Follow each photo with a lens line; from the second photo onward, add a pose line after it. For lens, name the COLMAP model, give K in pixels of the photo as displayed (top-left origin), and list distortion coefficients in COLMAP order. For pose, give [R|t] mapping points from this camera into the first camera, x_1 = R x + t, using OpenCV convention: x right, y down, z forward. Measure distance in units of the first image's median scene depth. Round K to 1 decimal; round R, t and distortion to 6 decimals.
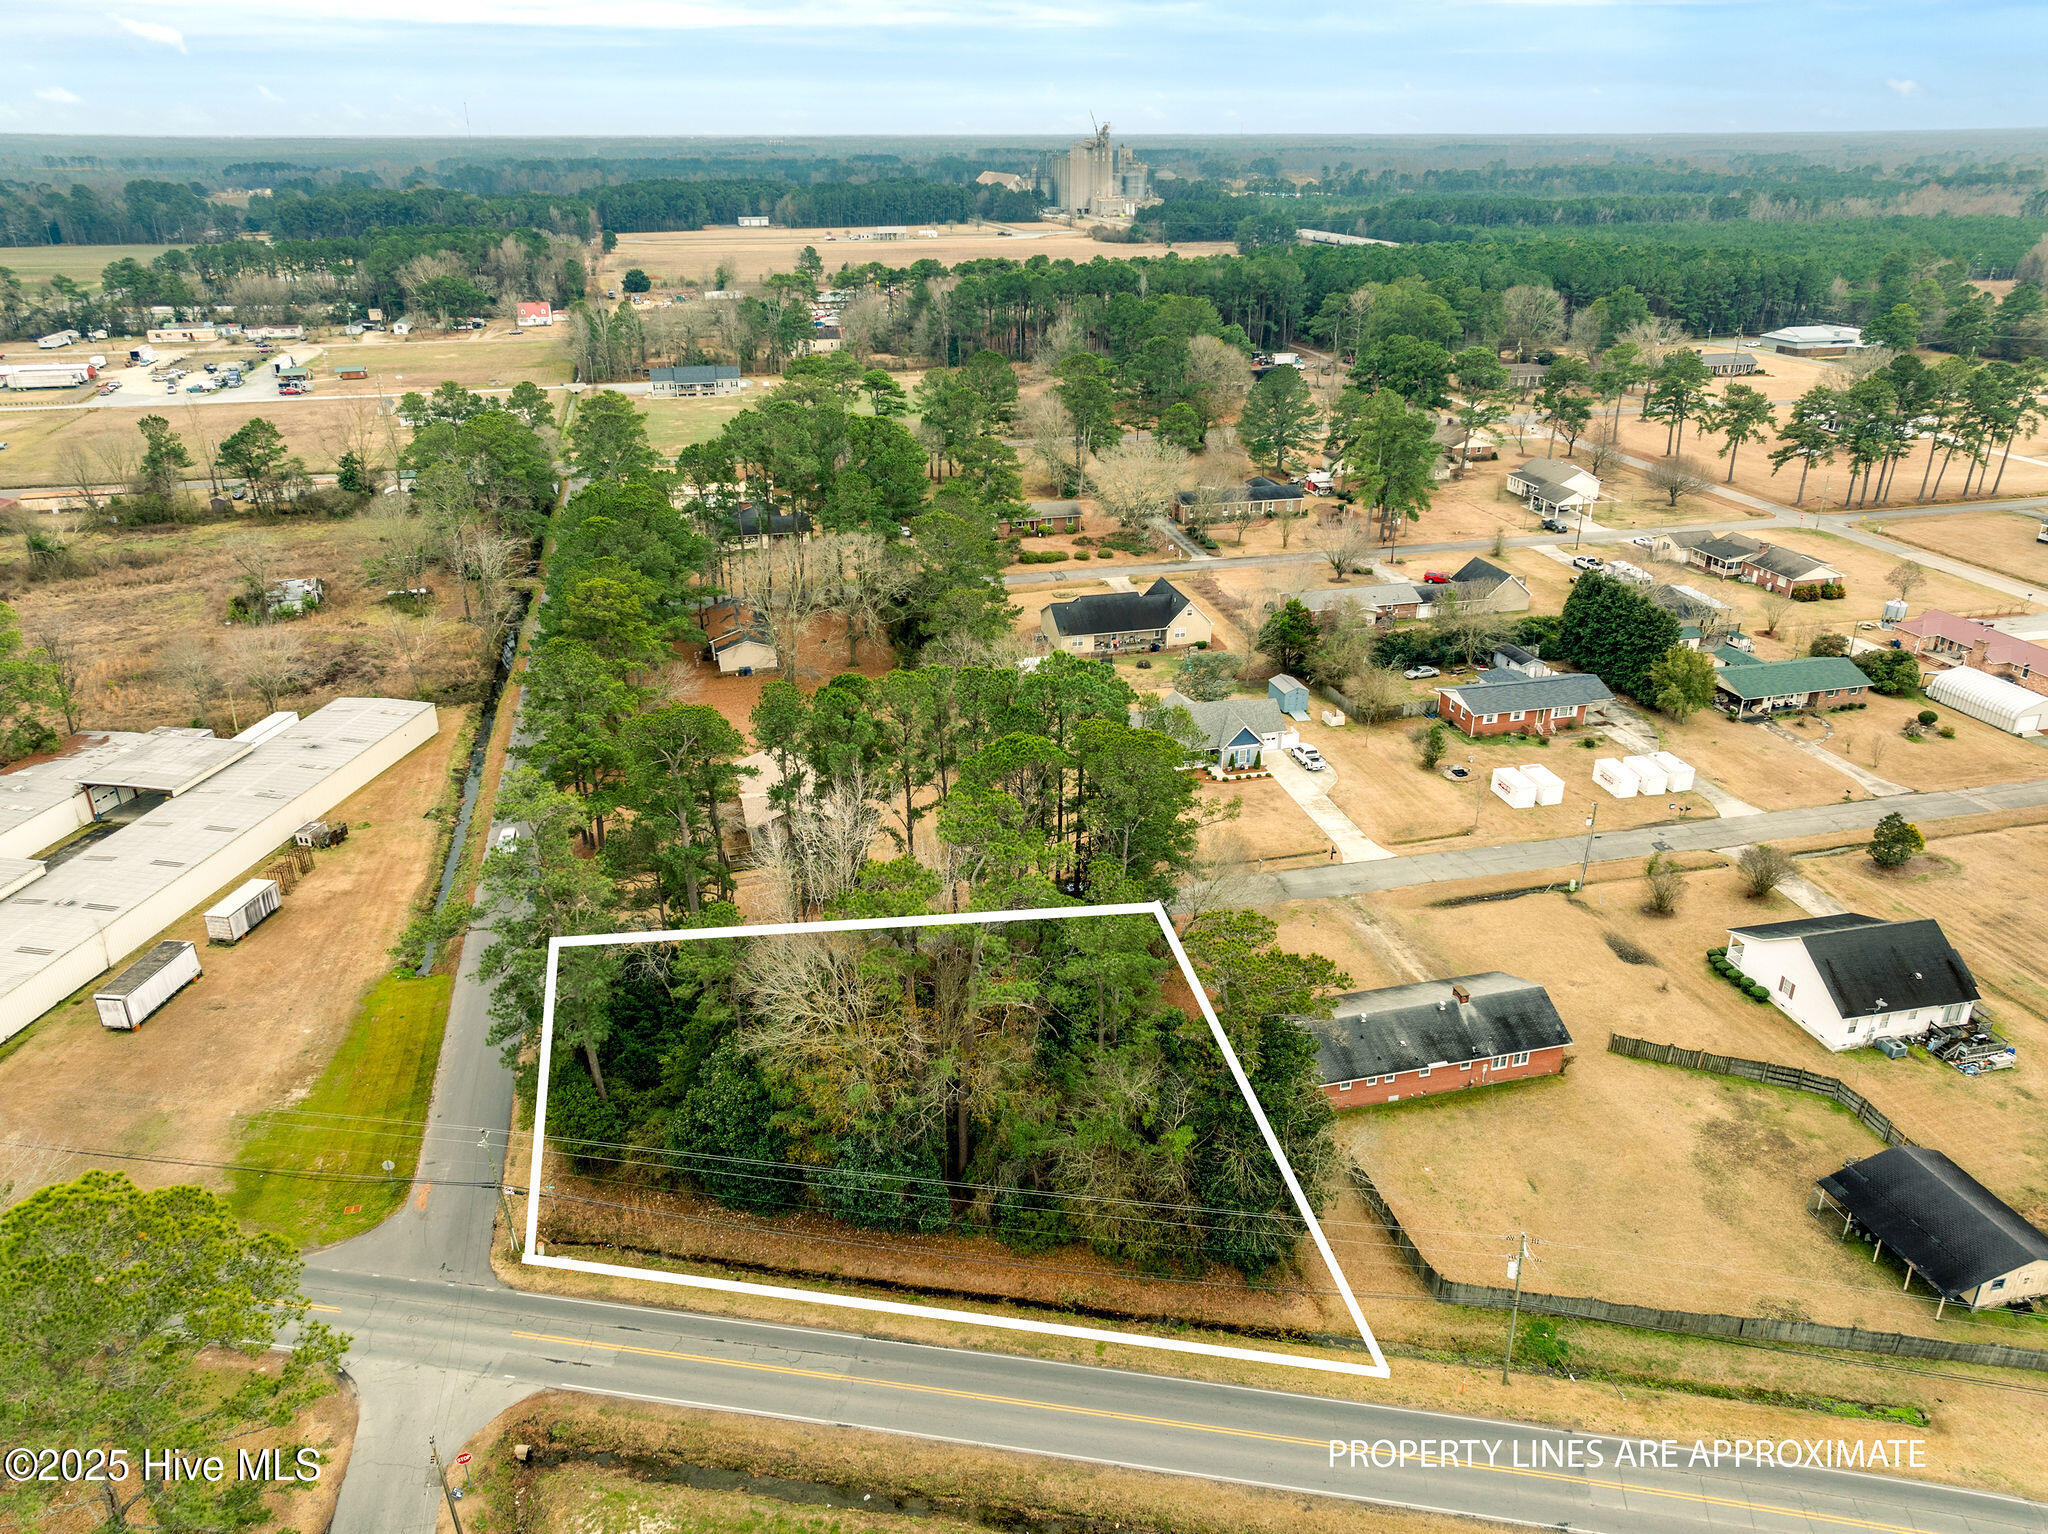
lens RADIAL K [[1417.9, 0, 1034.6], [0, 1417.9, 767.4], [0, 0, 1]] dist [-0.002930, 0.020378]
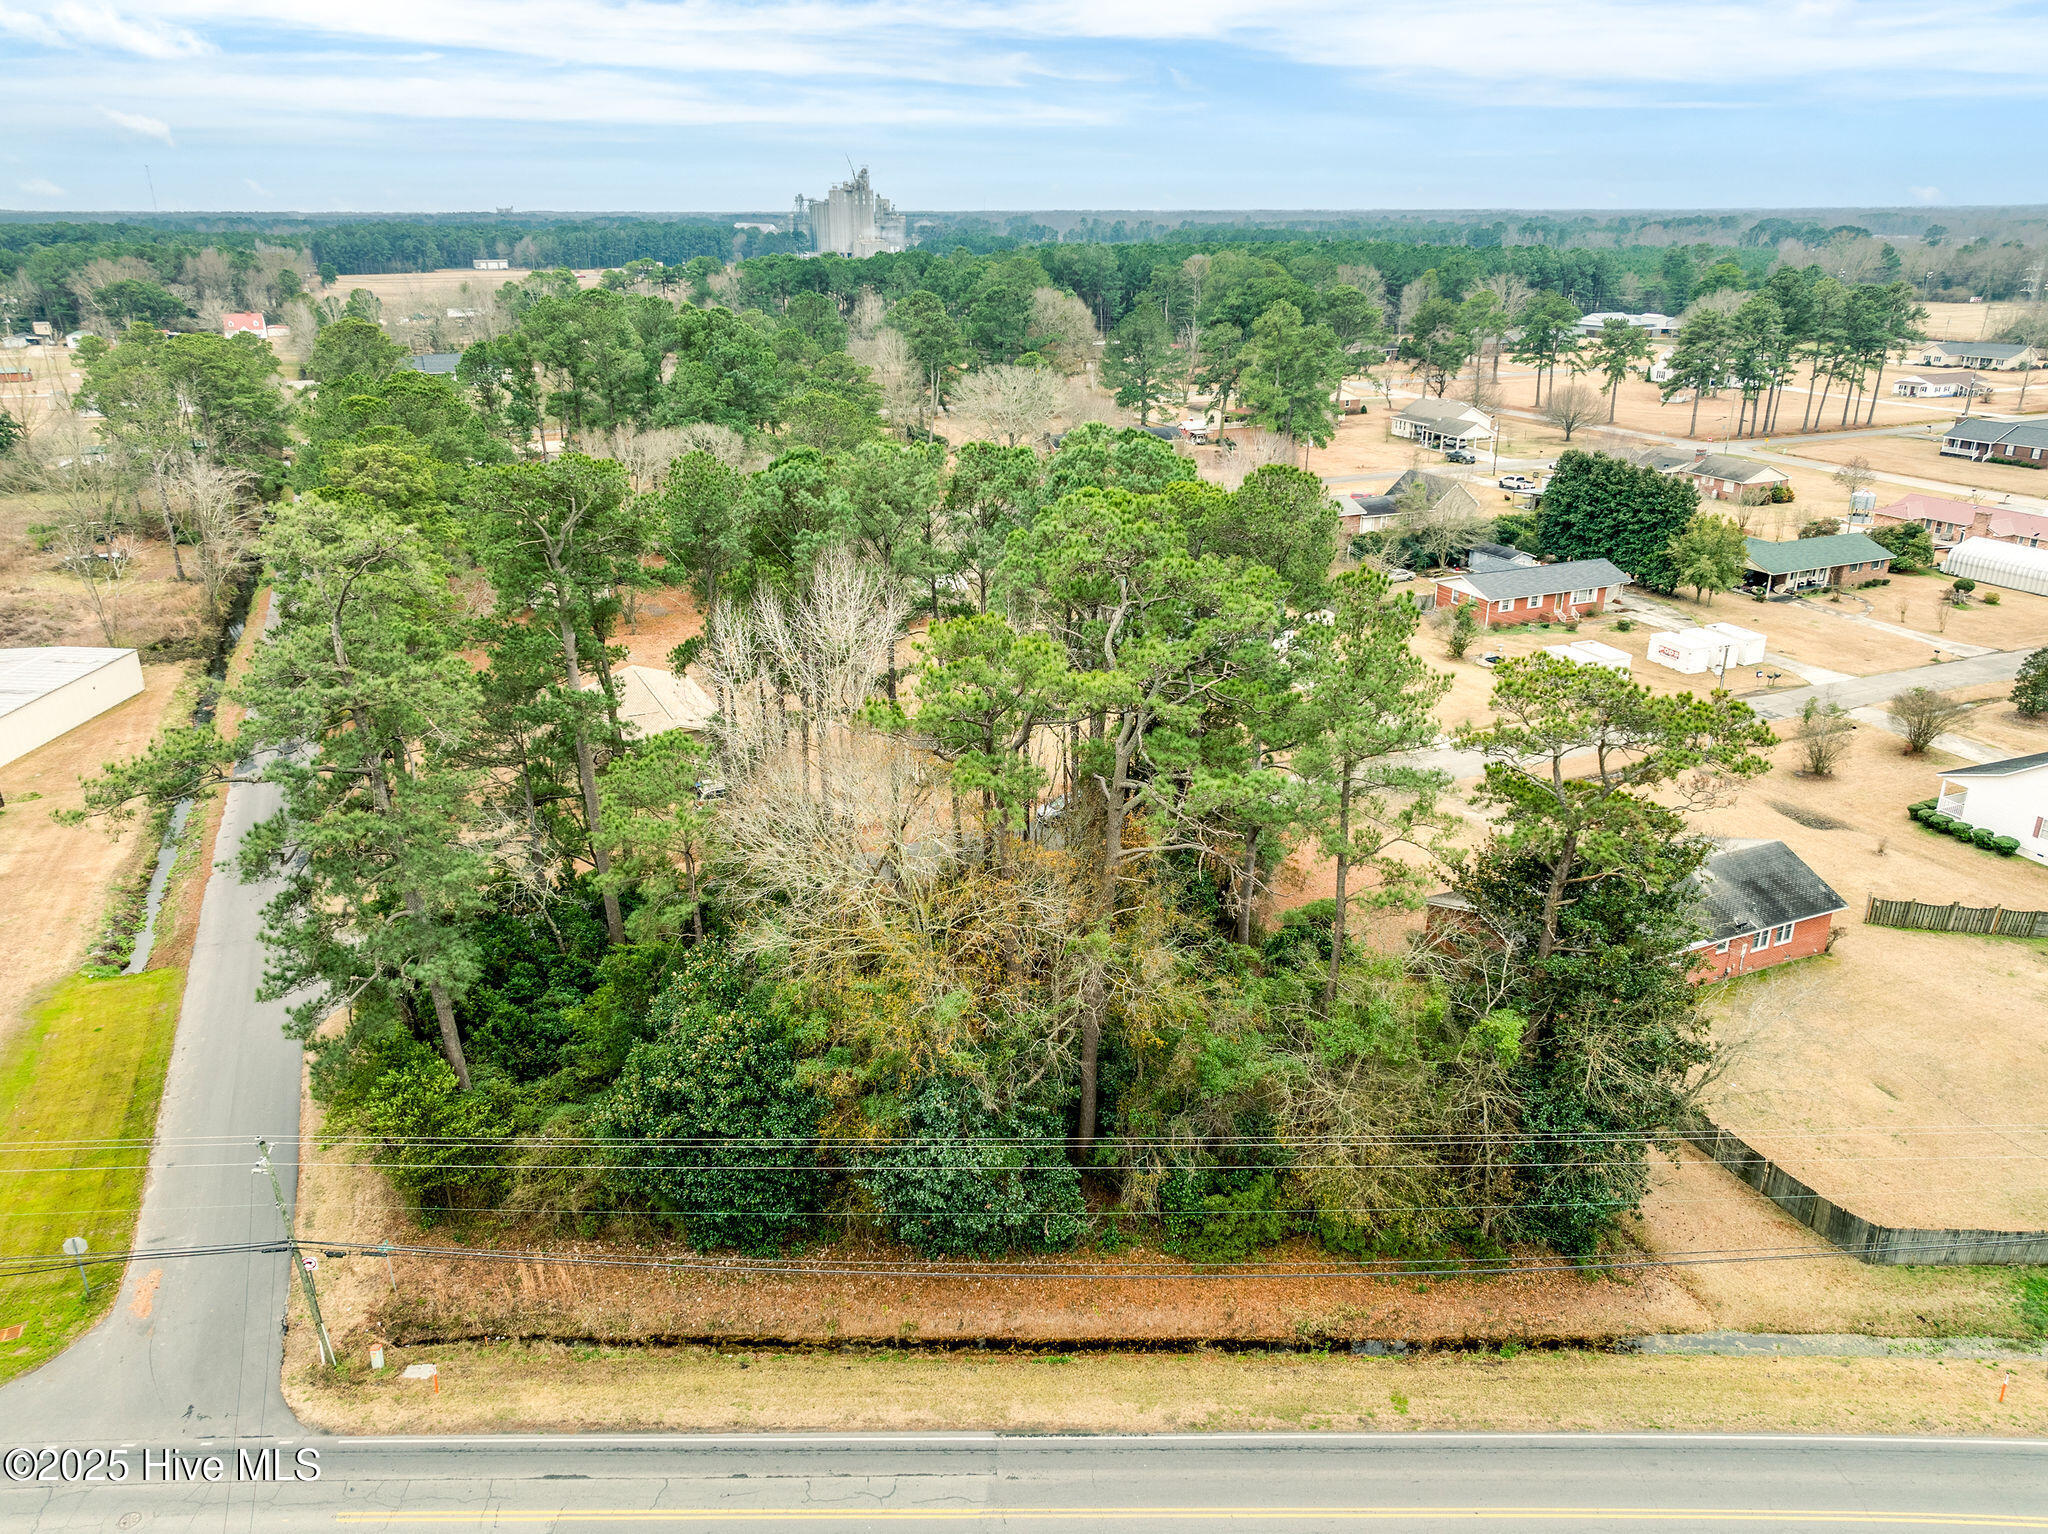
lens RADIAL K [[1452.6, 0, 1033.5], [0, 1452.6, 768.2], [0, 0, 1]] dist [-0.020000, 0.043401]
pose [[0.986332, -0.061259, 0.152956, -0.090032], [0.069276, 0.996460, -0.047637, 0.083143], [-0.149496, 0.057582, 0.987084, 0.207471]]
